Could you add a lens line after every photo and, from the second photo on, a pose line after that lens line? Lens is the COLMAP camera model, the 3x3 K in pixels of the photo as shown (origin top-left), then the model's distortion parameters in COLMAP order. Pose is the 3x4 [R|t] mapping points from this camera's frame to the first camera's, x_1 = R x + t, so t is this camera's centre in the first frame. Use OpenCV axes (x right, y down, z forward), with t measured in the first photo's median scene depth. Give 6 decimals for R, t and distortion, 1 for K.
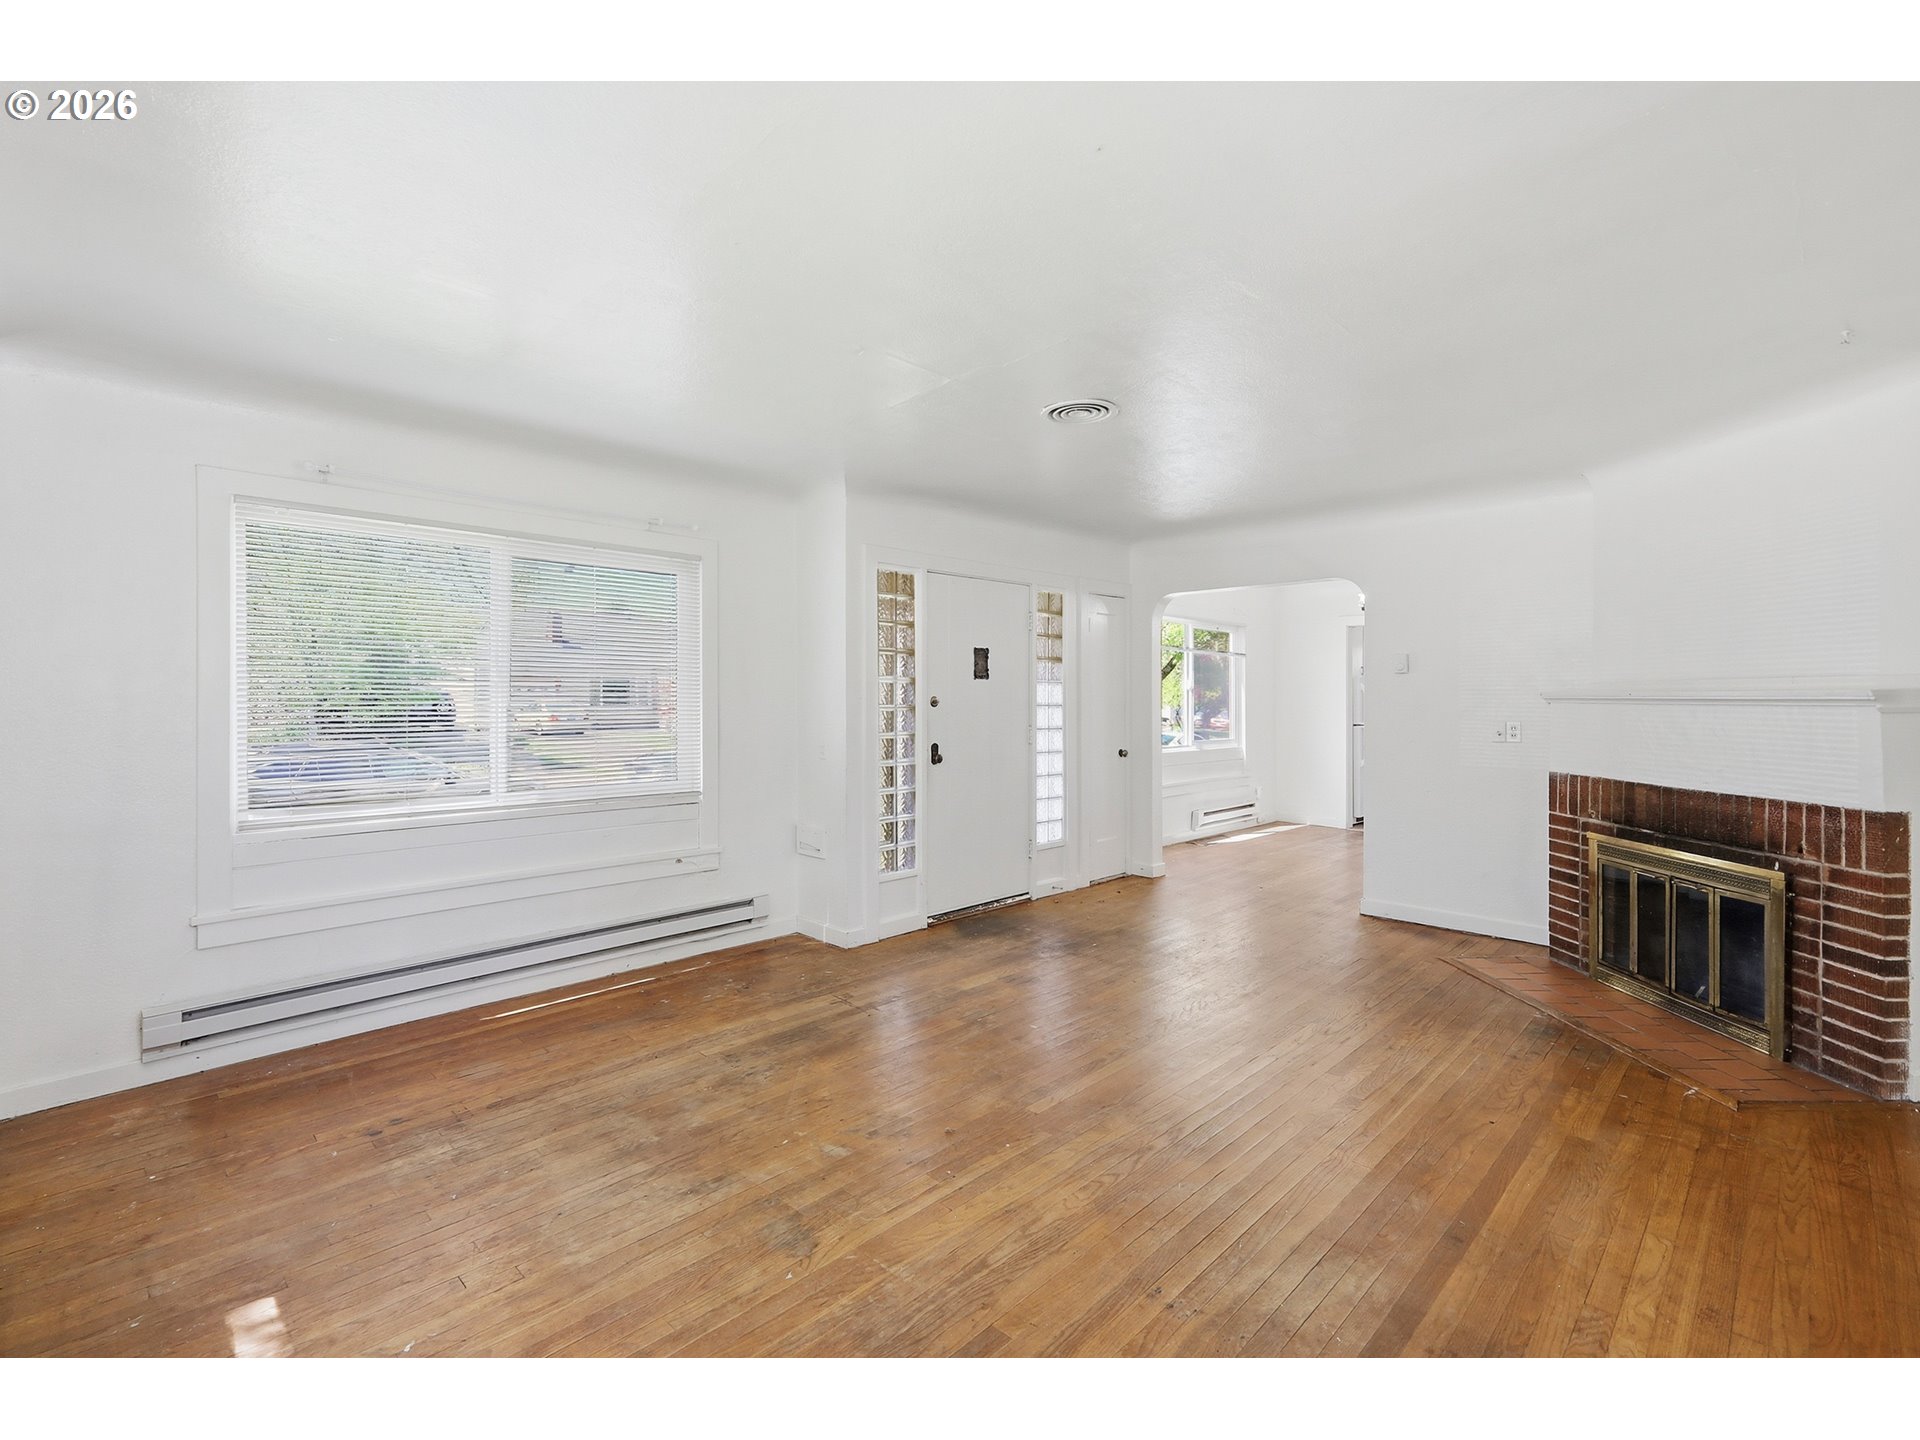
lens RADIAL K [[852.3, 0, 957.0], [0, 852.3, 702.9], [0, 0, 1]] dist [0.001291, 0.001663]
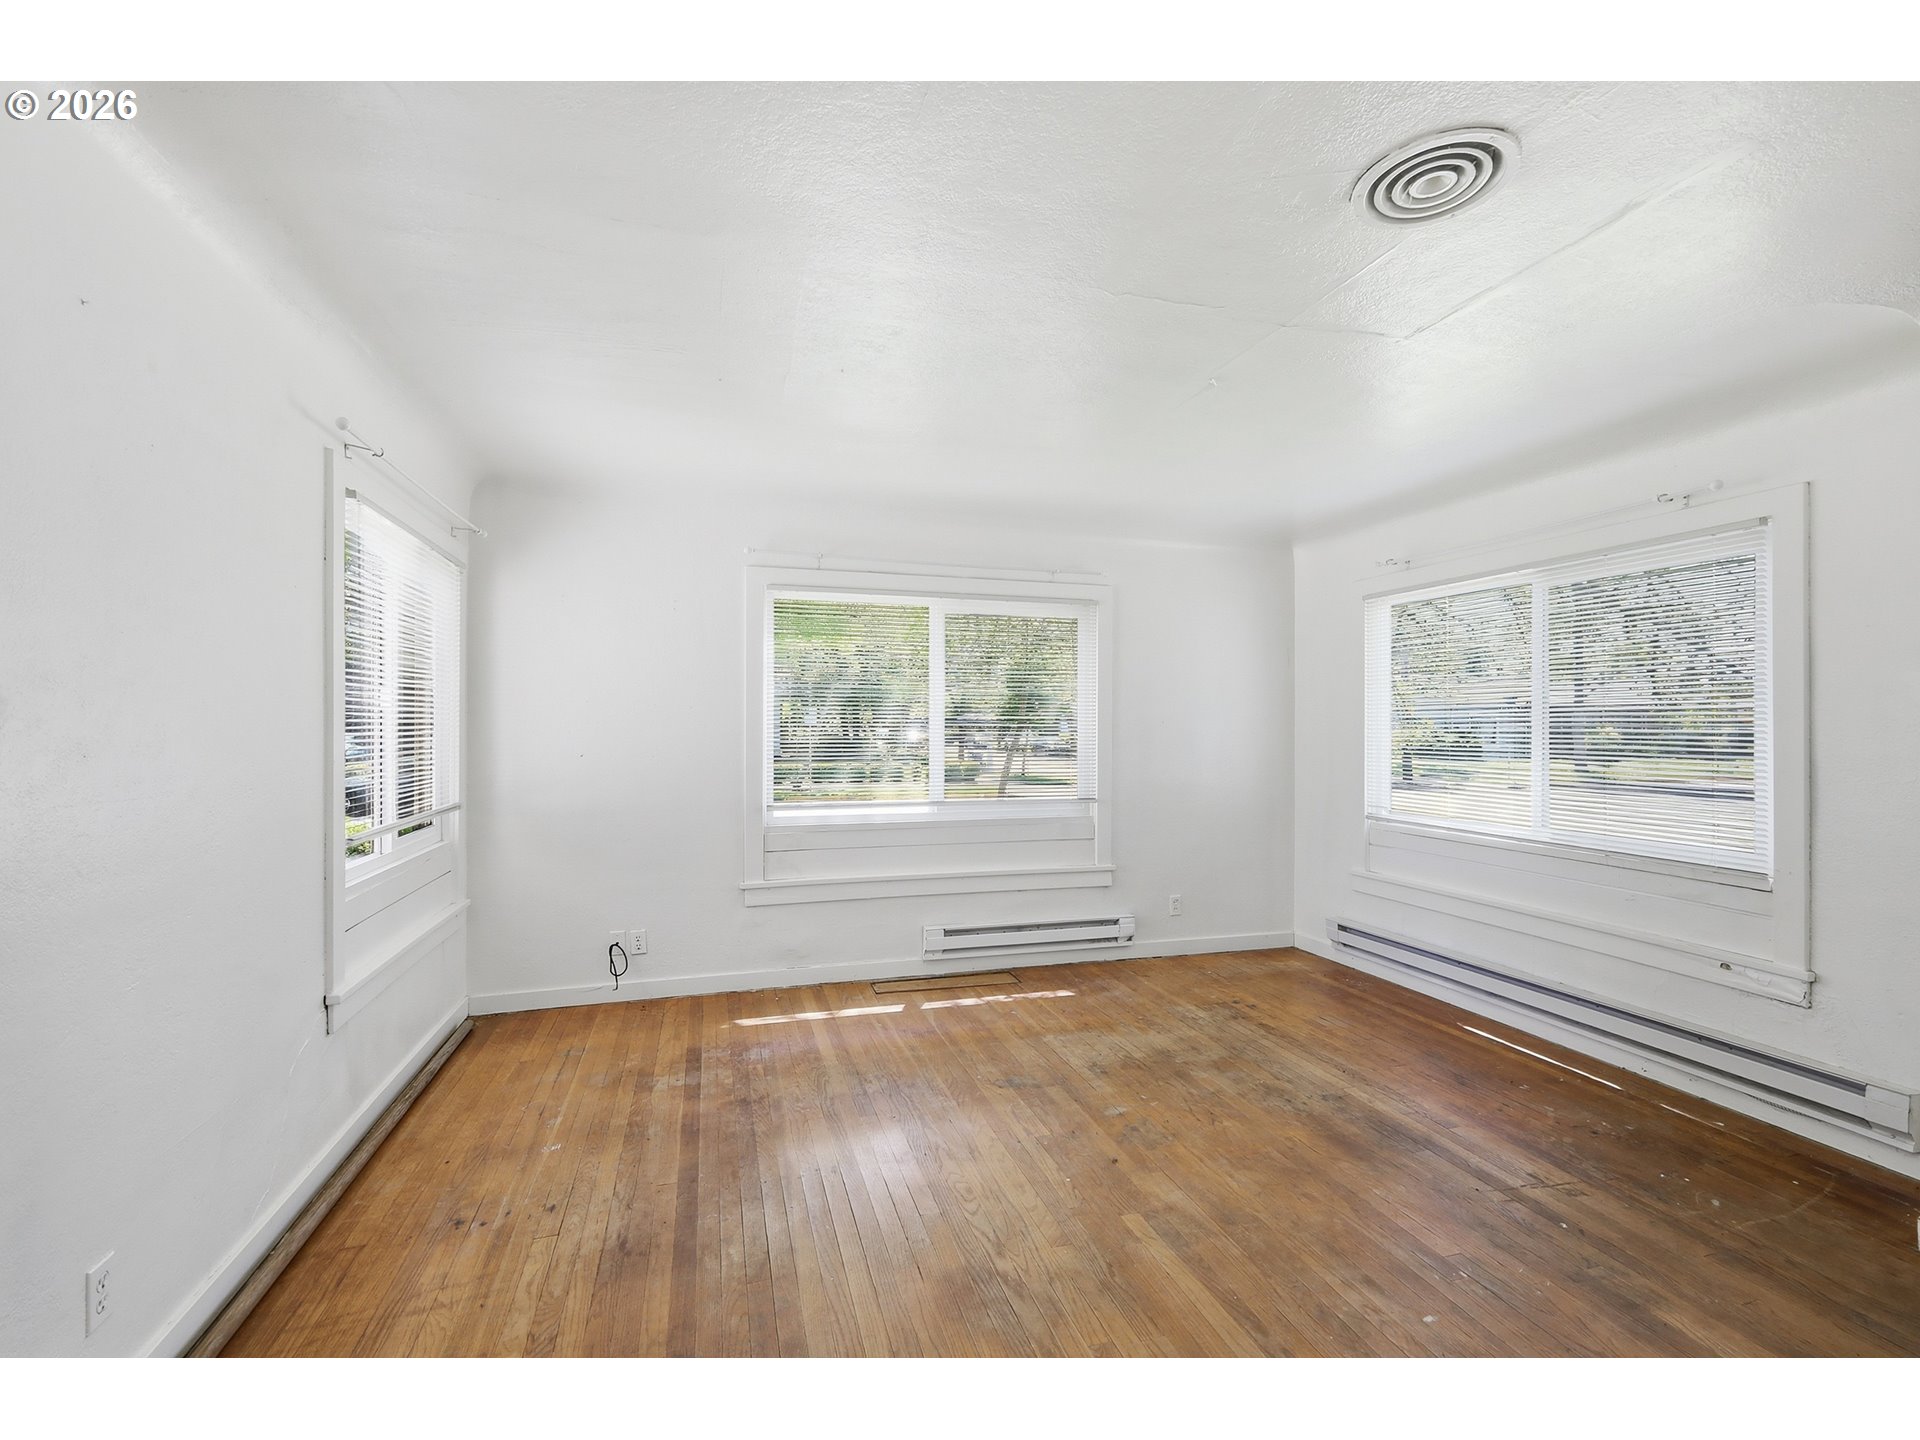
lens RADIAL K [[852.3, 0, 971.8], [0, 852.3, 727.1], [0, 0, 1]] dist [0.001291, 0.001663]
pose [[-0.470864, 0.000576, -0.882206, 0.804938], [-0.003130, 0.999992, 0.002323, -0.009653], [0.882200, 0.003855, -0.470858, 1.111710]]
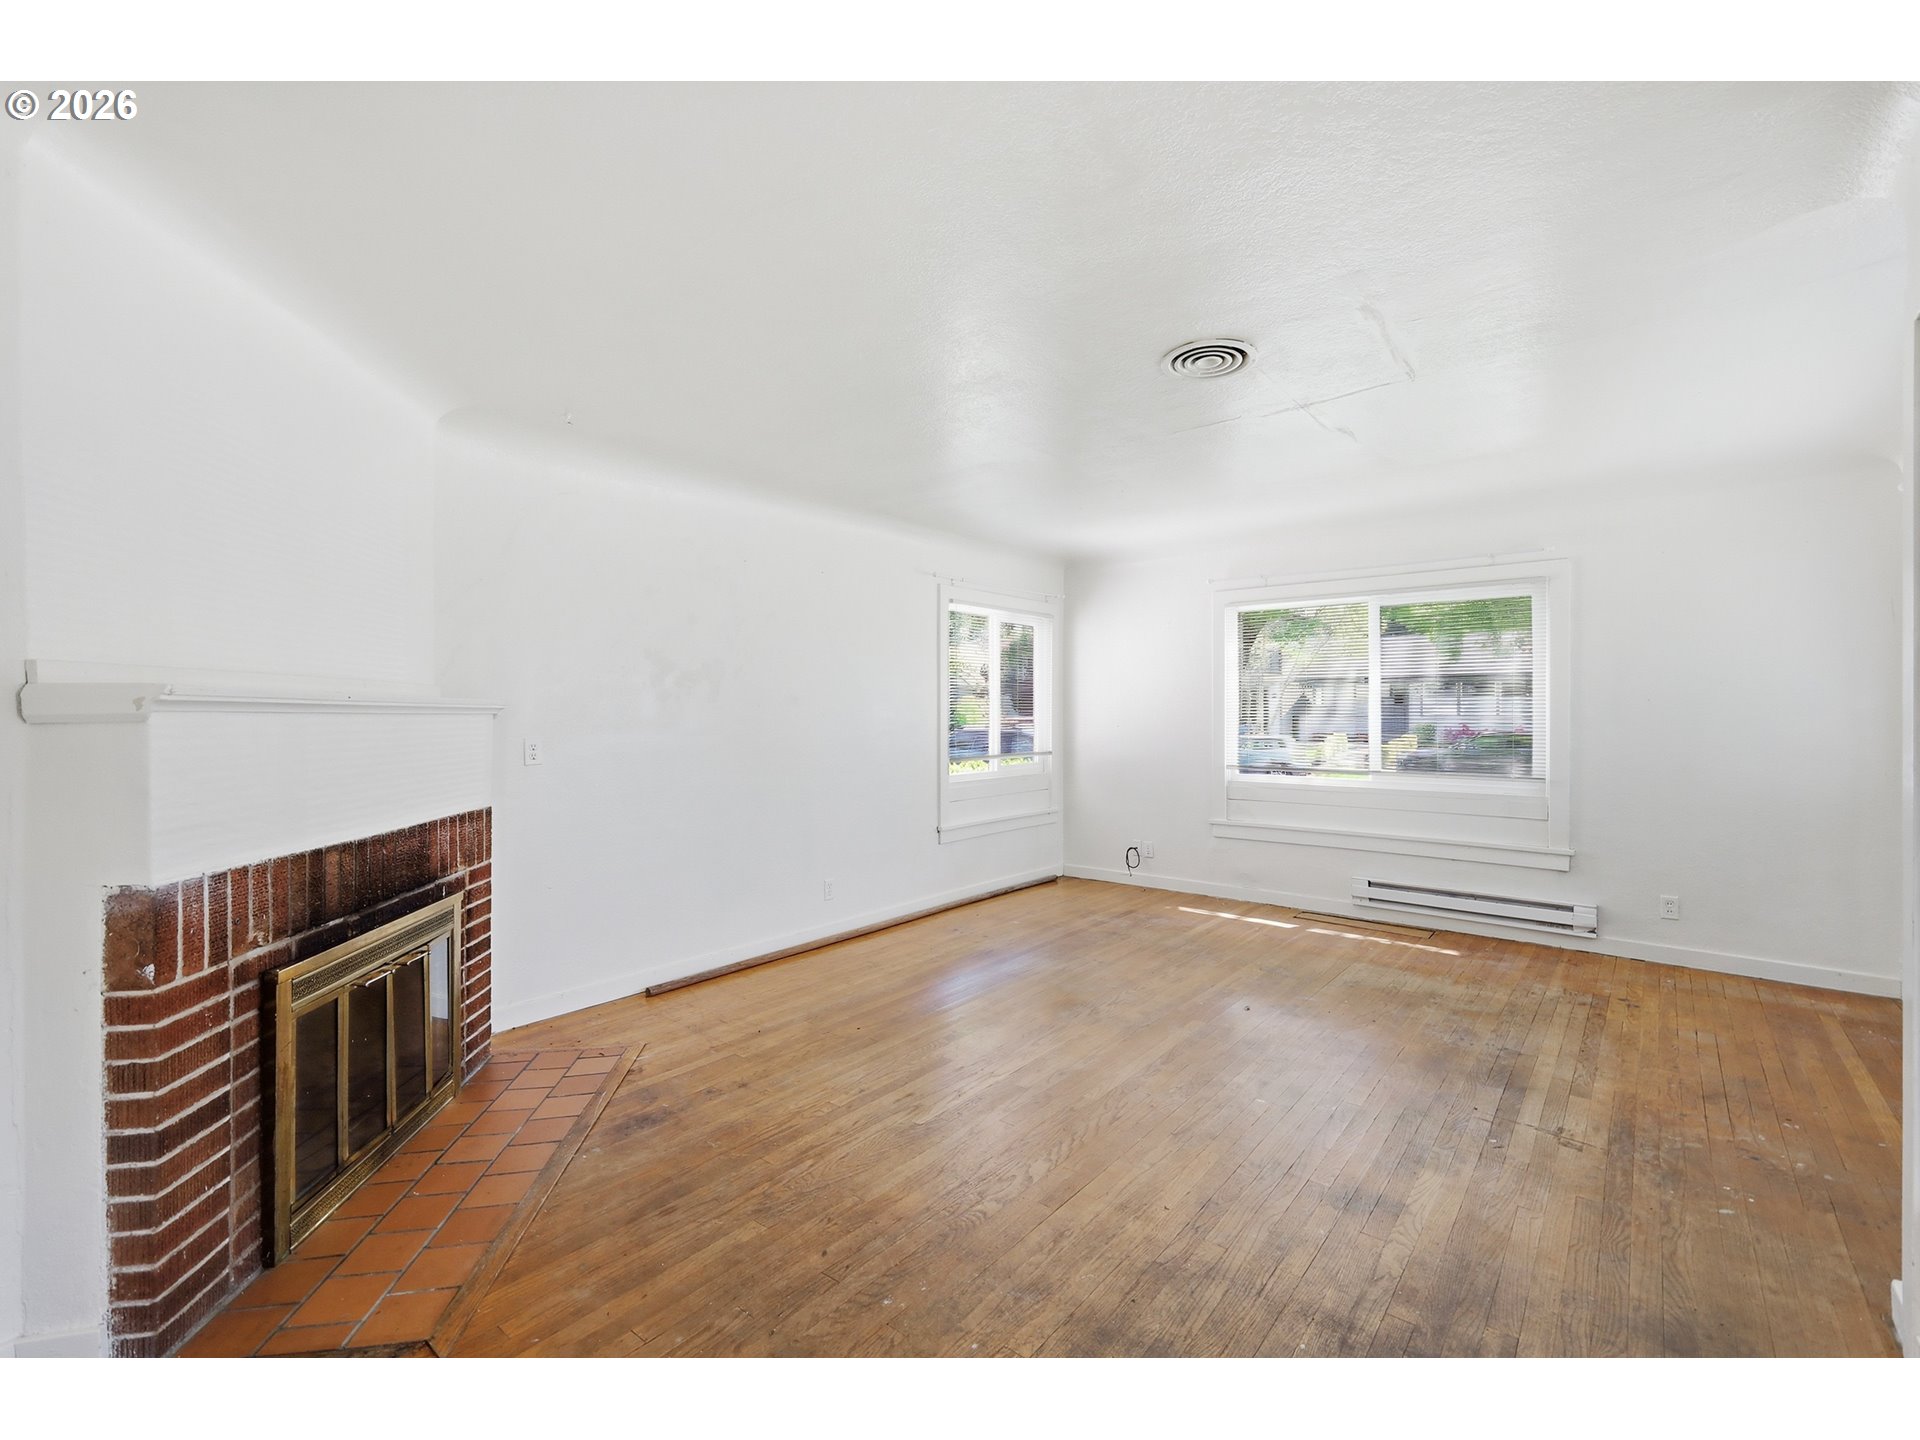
lens RADIAL K [[852.3, 0, 958.9], [0, 852.3, 714.5], [0, 0, 1]] dist [0.001291, 0.001663]
pose [[-0.995416, 0.001706, -0.095624, 0.513151], [0.001161, 0.999983, 0.005758, -0.001251], [0.095632, 0.005620, -0.995401, 2.002769]]
